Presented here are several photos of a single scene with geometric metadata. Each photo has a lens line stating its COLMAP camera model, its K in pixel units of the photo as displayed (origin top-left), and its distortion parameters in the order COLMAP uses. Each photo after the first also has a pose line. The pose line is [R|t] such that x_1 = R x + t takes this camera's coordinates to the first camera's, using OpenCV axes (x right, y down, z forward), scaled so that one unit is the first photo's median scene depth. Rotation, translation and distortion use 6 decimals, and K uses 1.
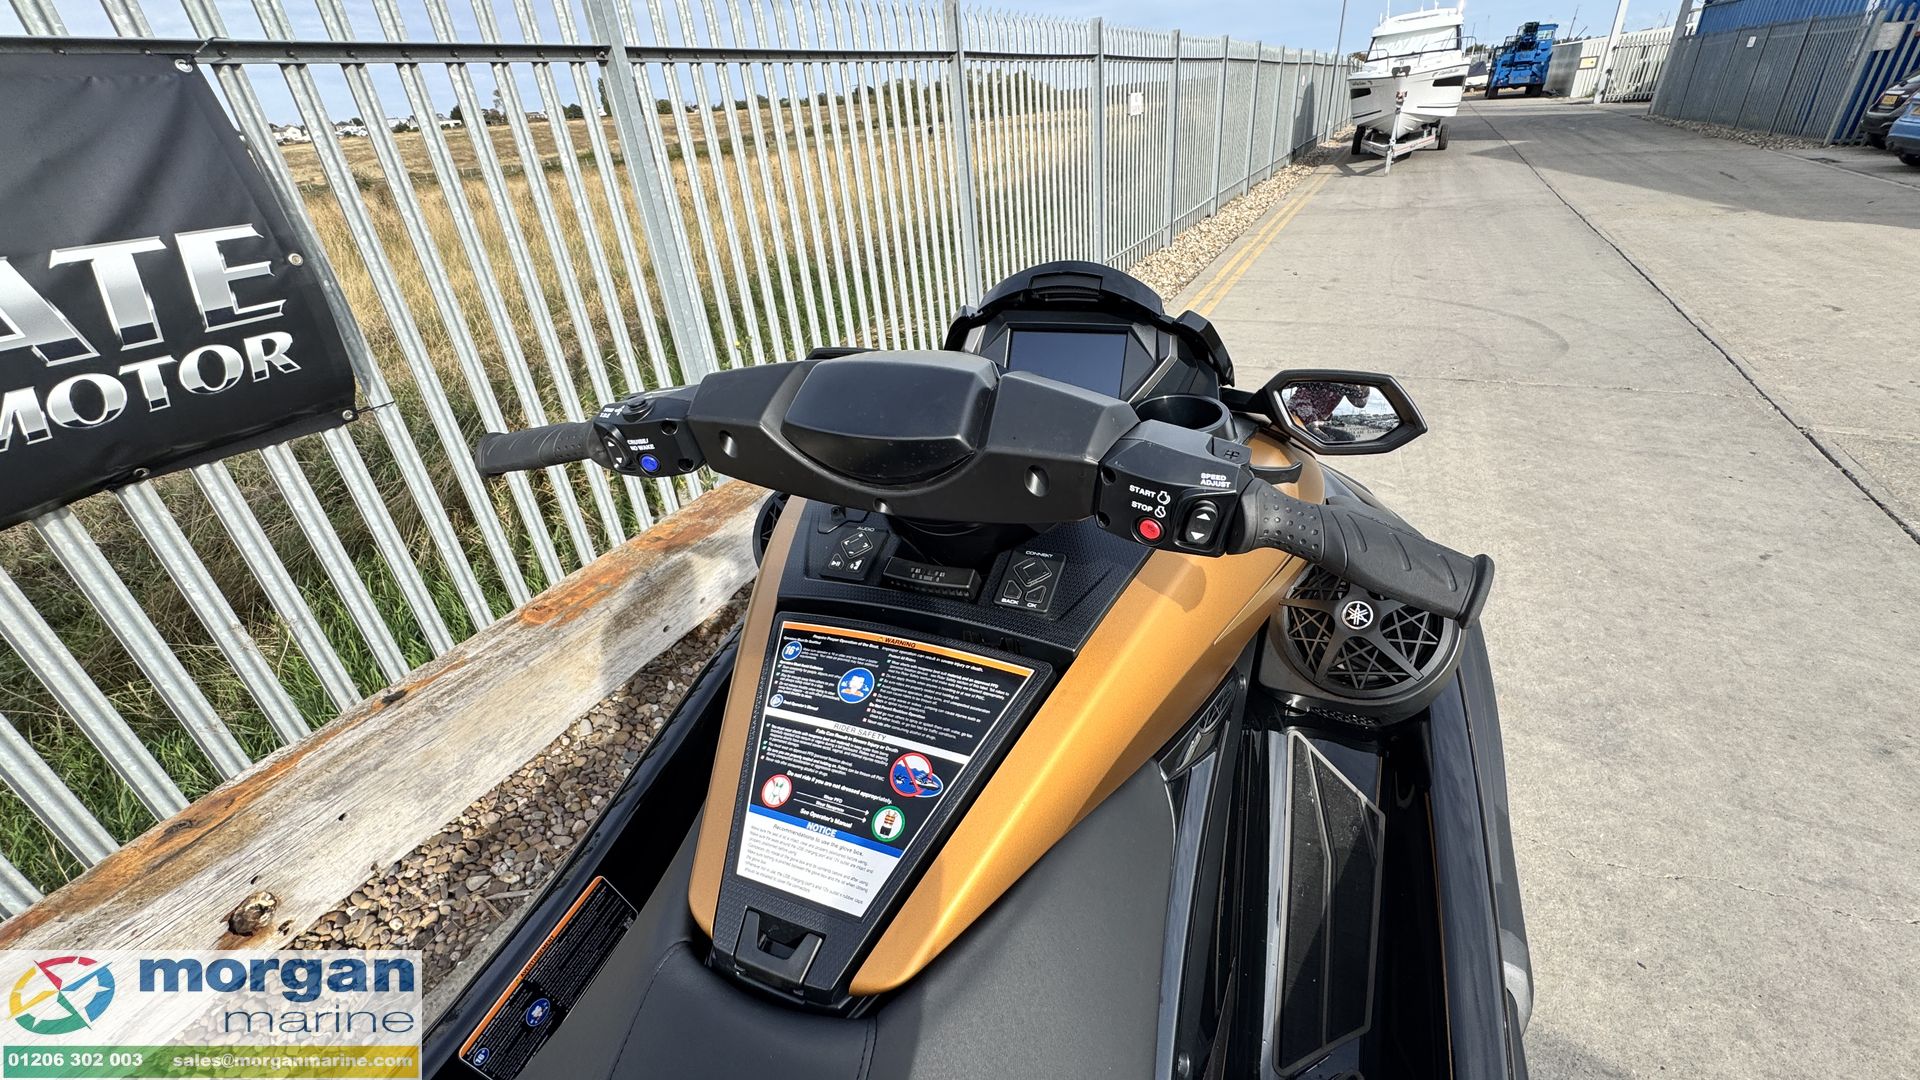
lens RADIAL K [[769.0, 0, 960.5], [0, 769.0, 536.0], [0, 0, 1]] dist [-0.004974, 0.000681]
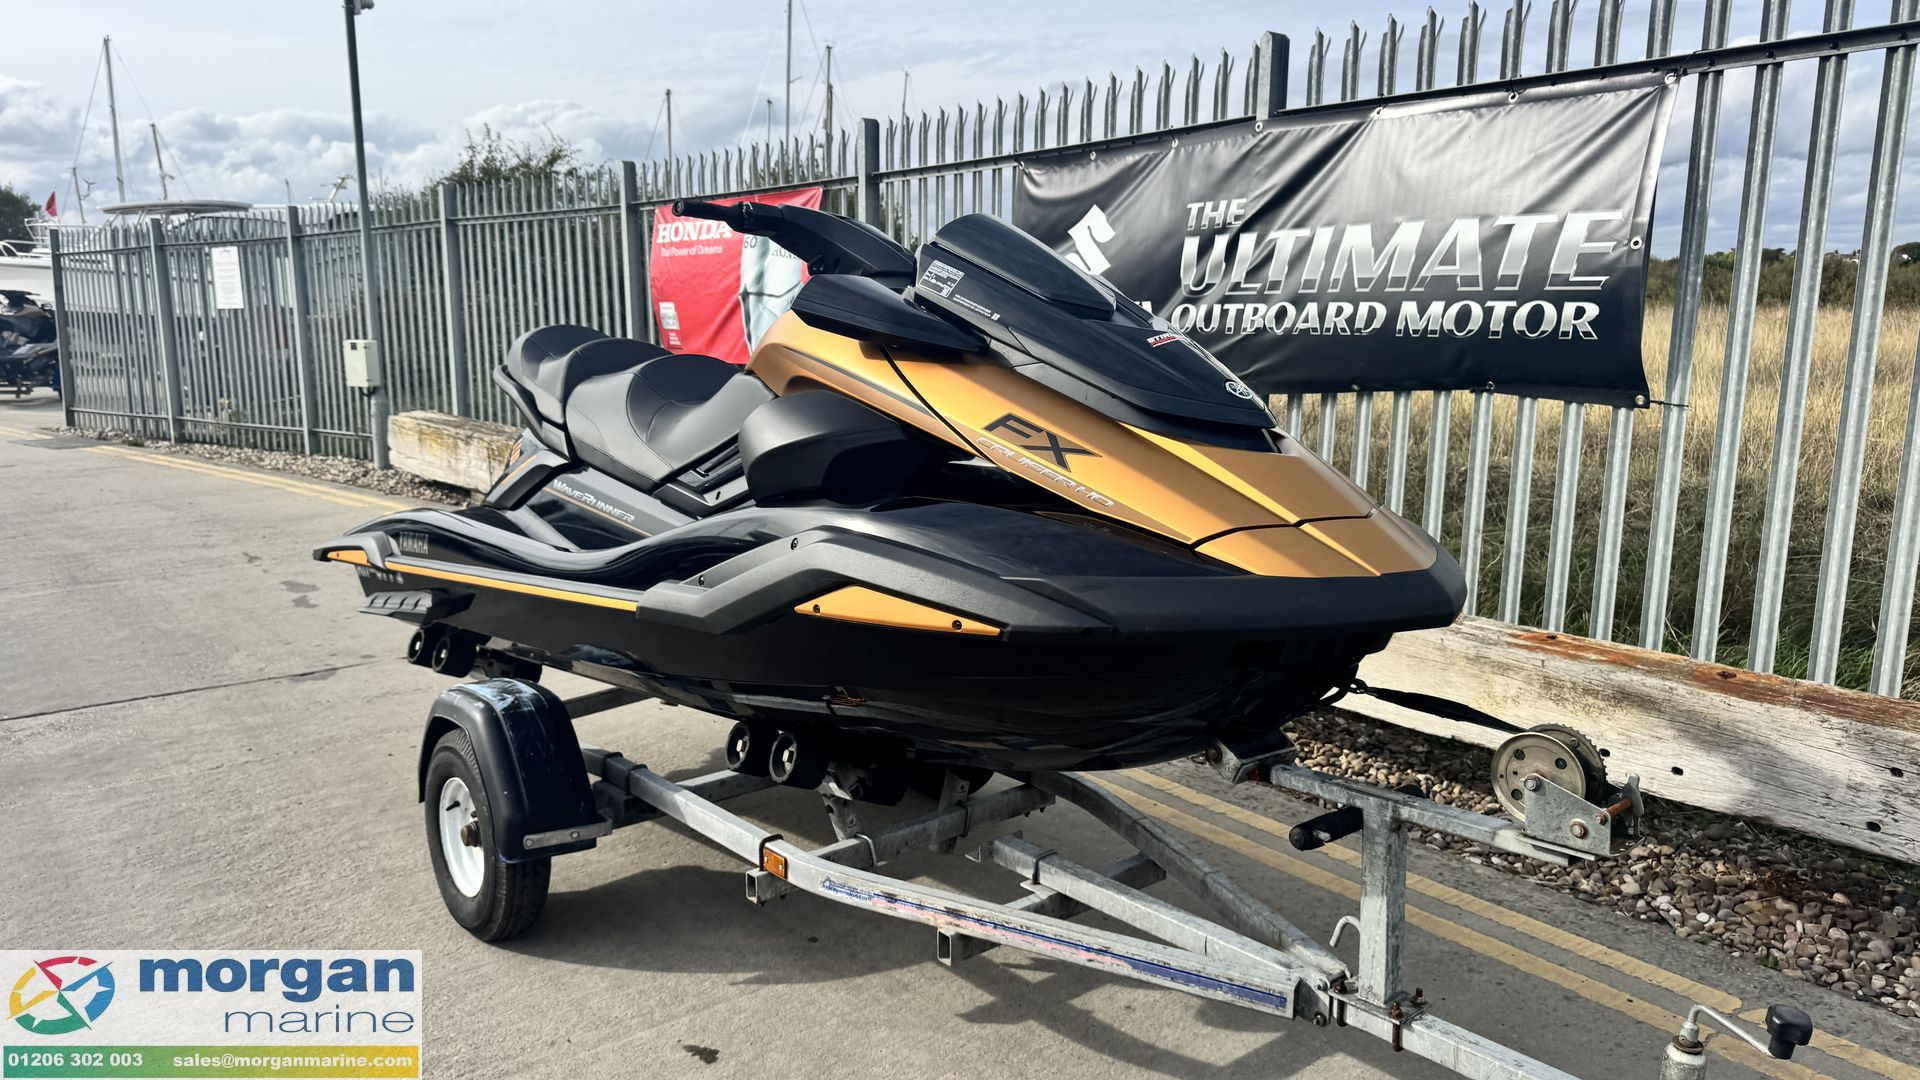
lens RADIAL K [[1337.7, 0, 964.7], [0, 1337.7, 564.5], [0, 0, 1]] dist [0.081406, -0.114270]
pose [[-0.440012, 0.248961, -0.862791, 1.123804], [-0.400590, 0.805483, 0.436720, -0.404523], [0.803690, 0.537787, -0.254691, 0.876302]]
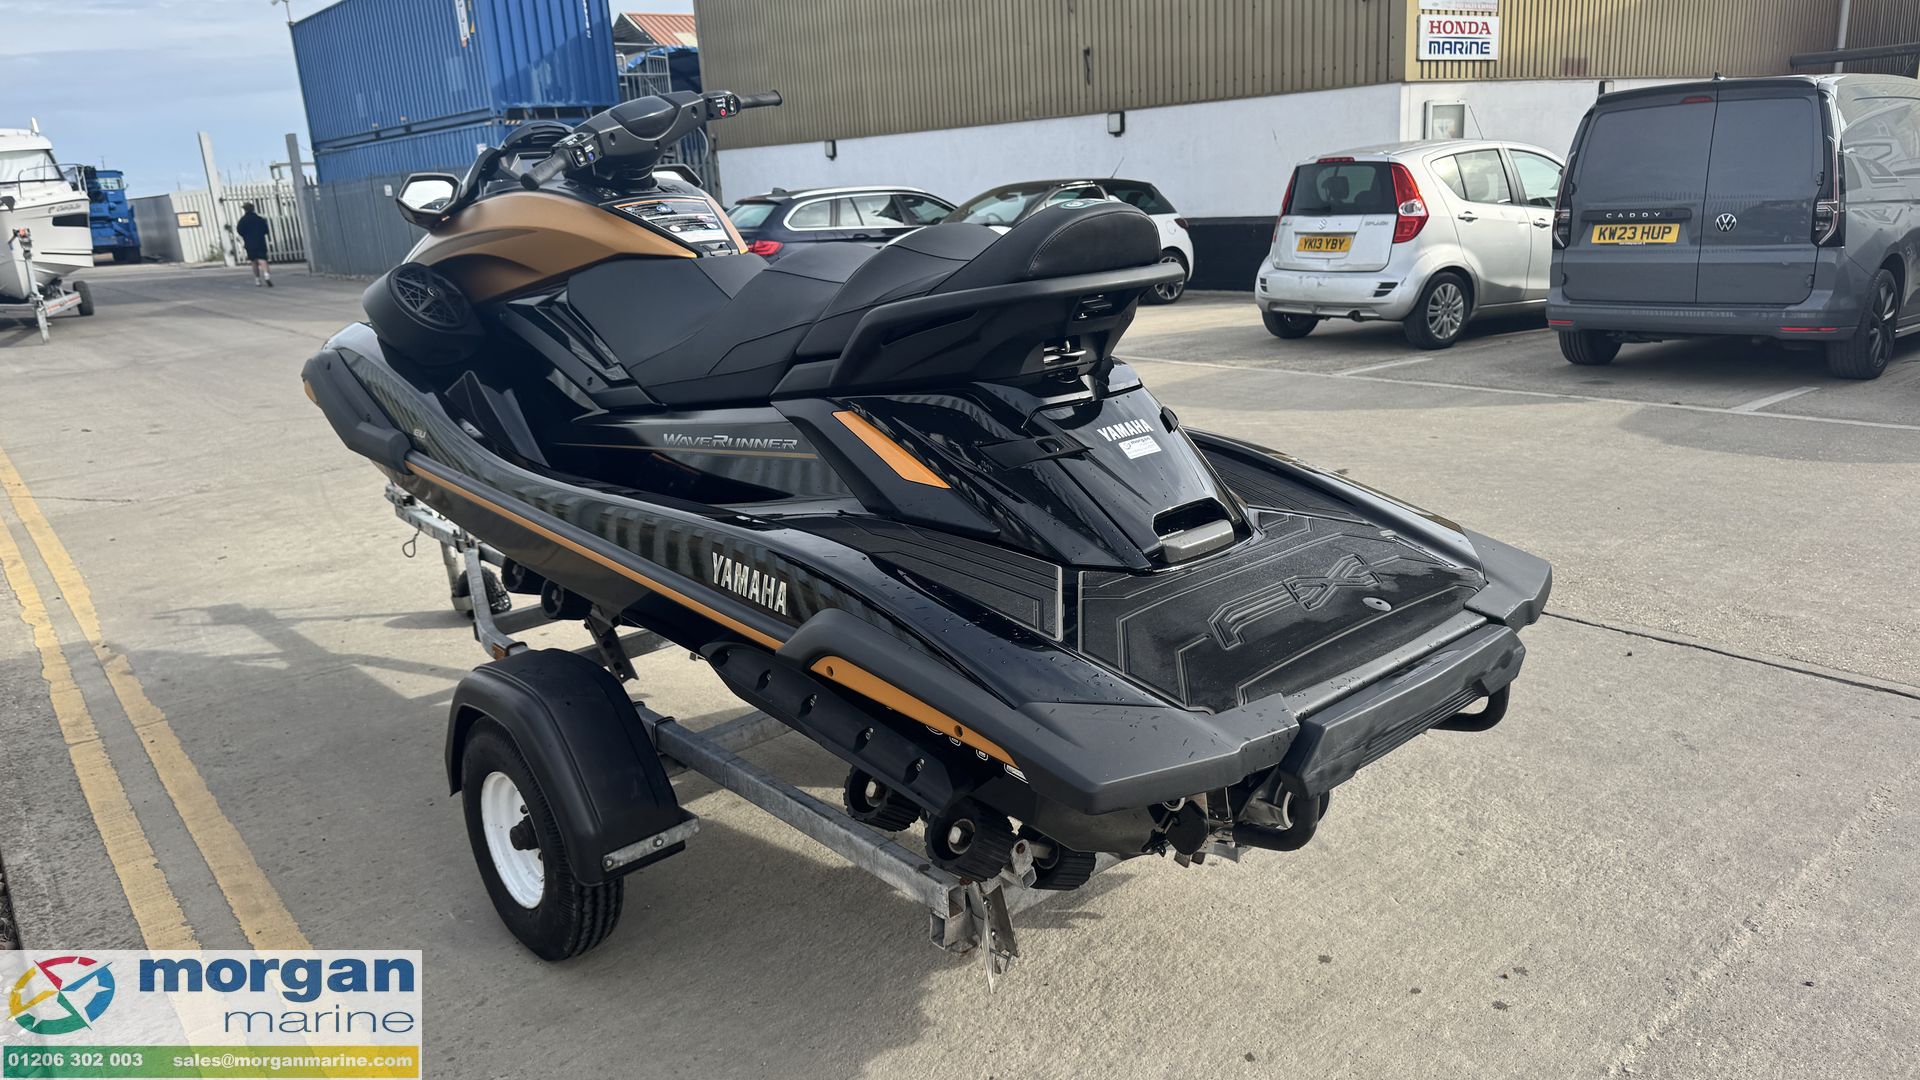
lens RADIAL K [[1341.1, 0, 962.5], [0, 1341.1, 563.7], [0, 0, 1]] dist [0.077225, -0.106627]
pose [[0.420310, -0.199616, 0.885151, -1.197735], [0.463275, 0.885985, -0.020180, 0.542315], [-0.780202, 0.418551, 0.464866, -0.439975]]
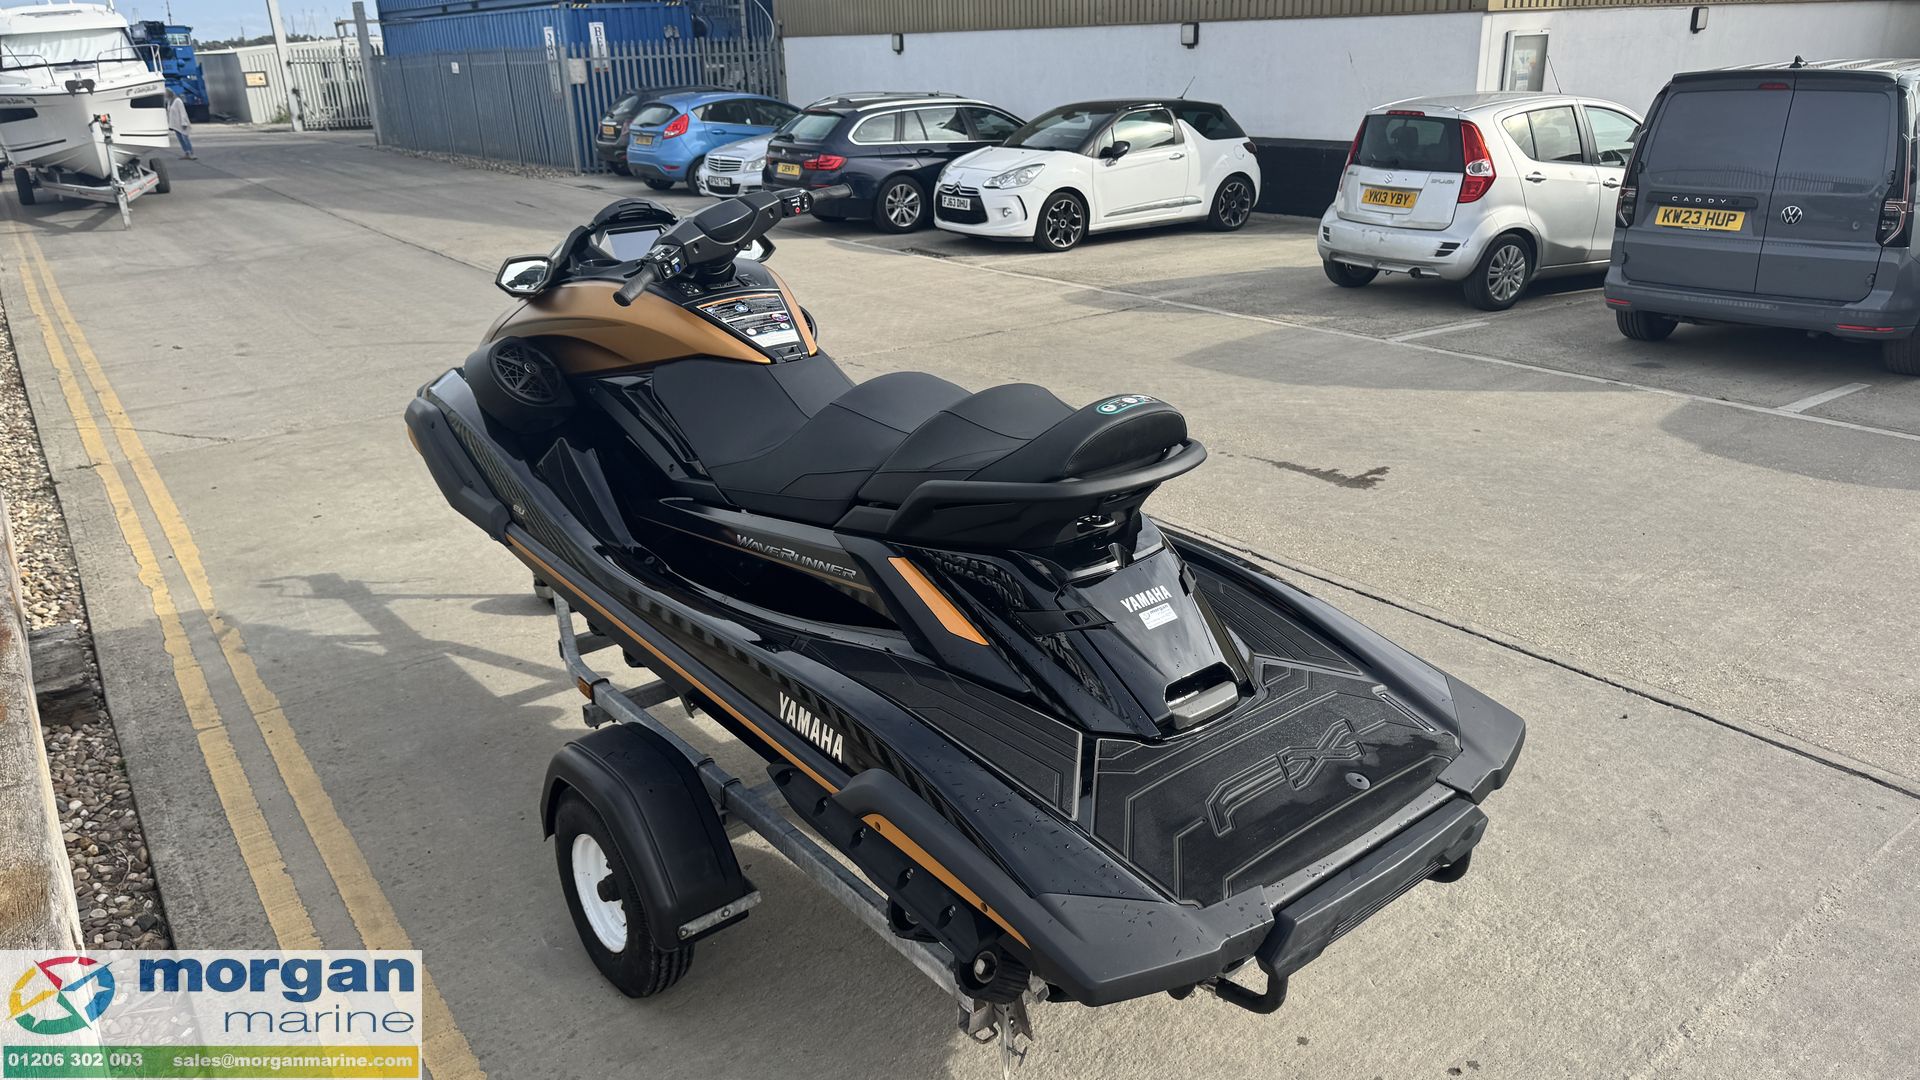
lens RADIAL K [[1337.7, 0, 964.7], [0, 1337.7, 564.5], [0, 0, 1]] dist [0.081406, -0.114270]
pose [[0.461065, -0.261823, 0.847861, -1.257585], [0.428117, 0.902557, 0.045905, 0.348225], [-0.777261, 0.341819, 0.528228, -0.595663]]
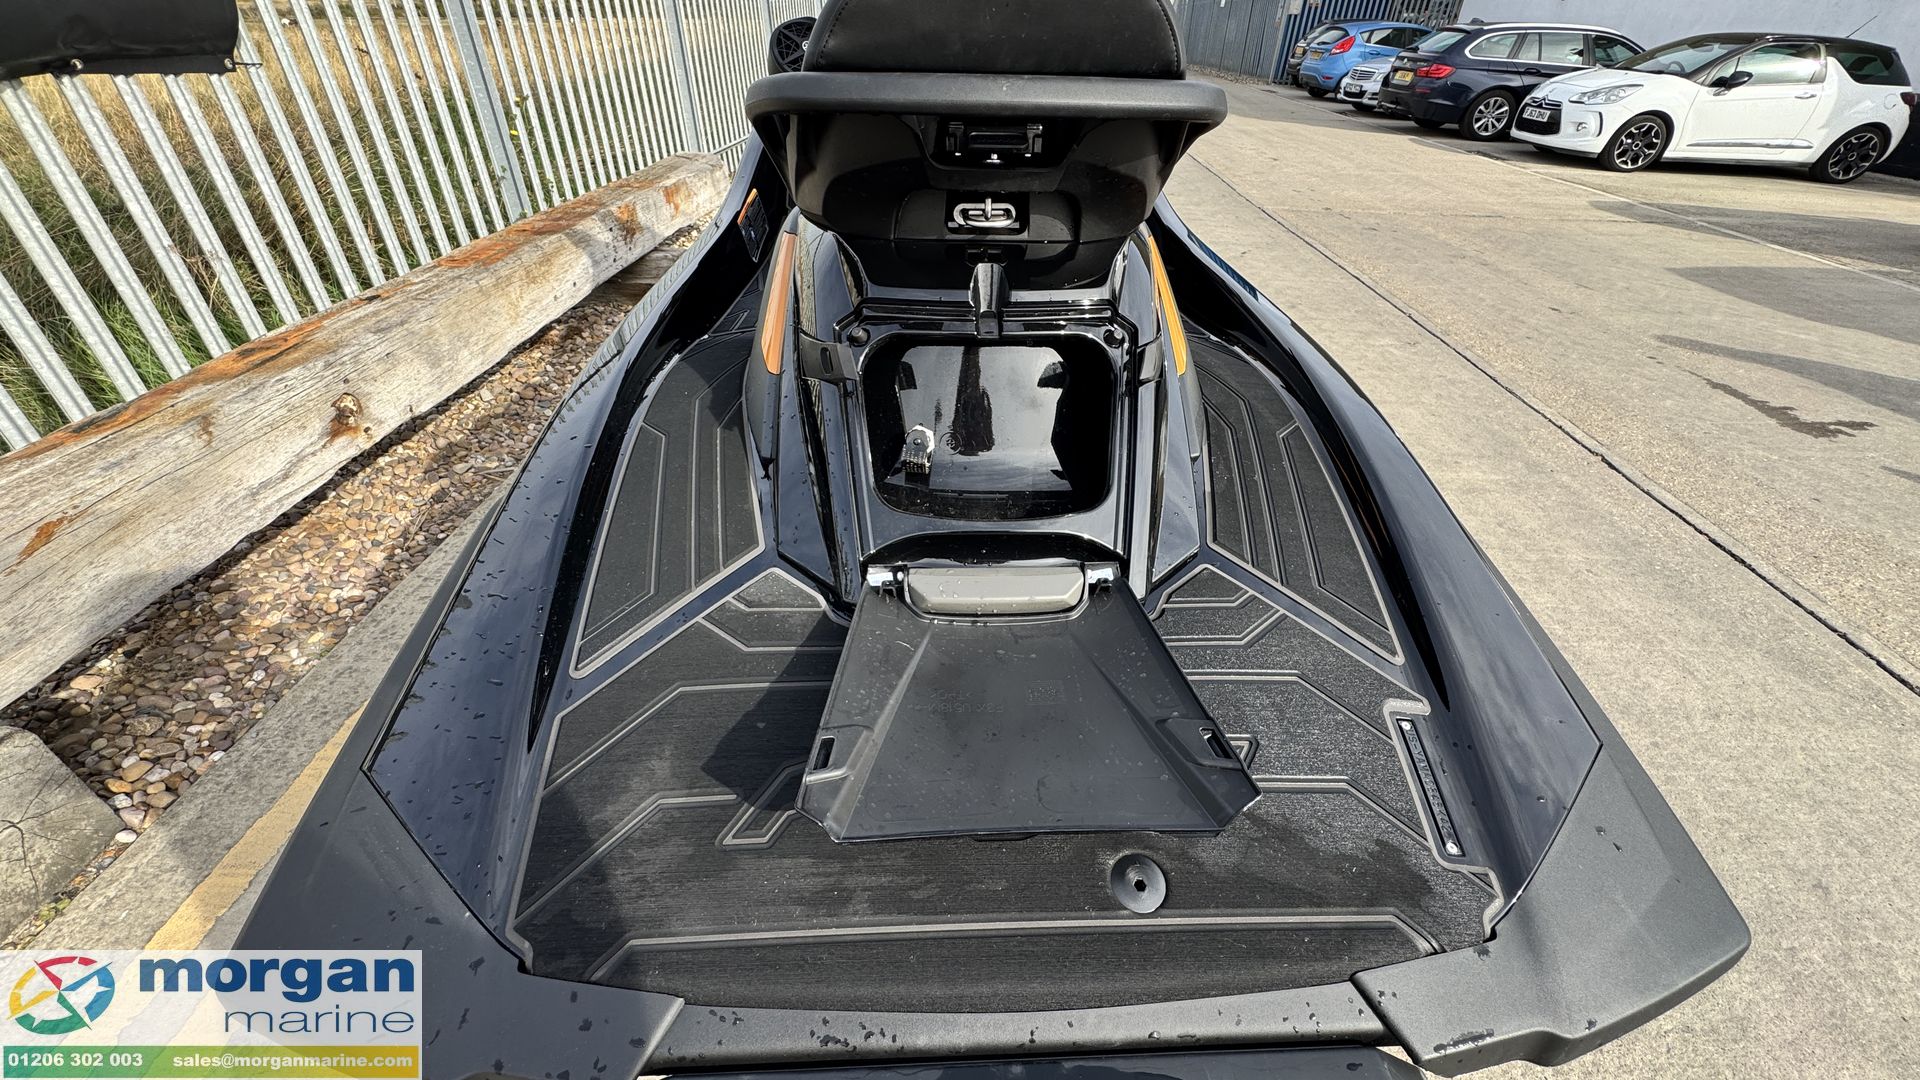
lens RADIAL K [[763.4, 0, 959.2], [0, 763.4, 538.9], [0, 0, 1]] dist [-0.002705, -0.000957]
pose [[0.902423, -0.162230, 0.399141, -0.413183], [0.129290, 0.985674, 0.108310, 0.525440], [-0.410994, -0.046137, 0.910470, -0.431238]]
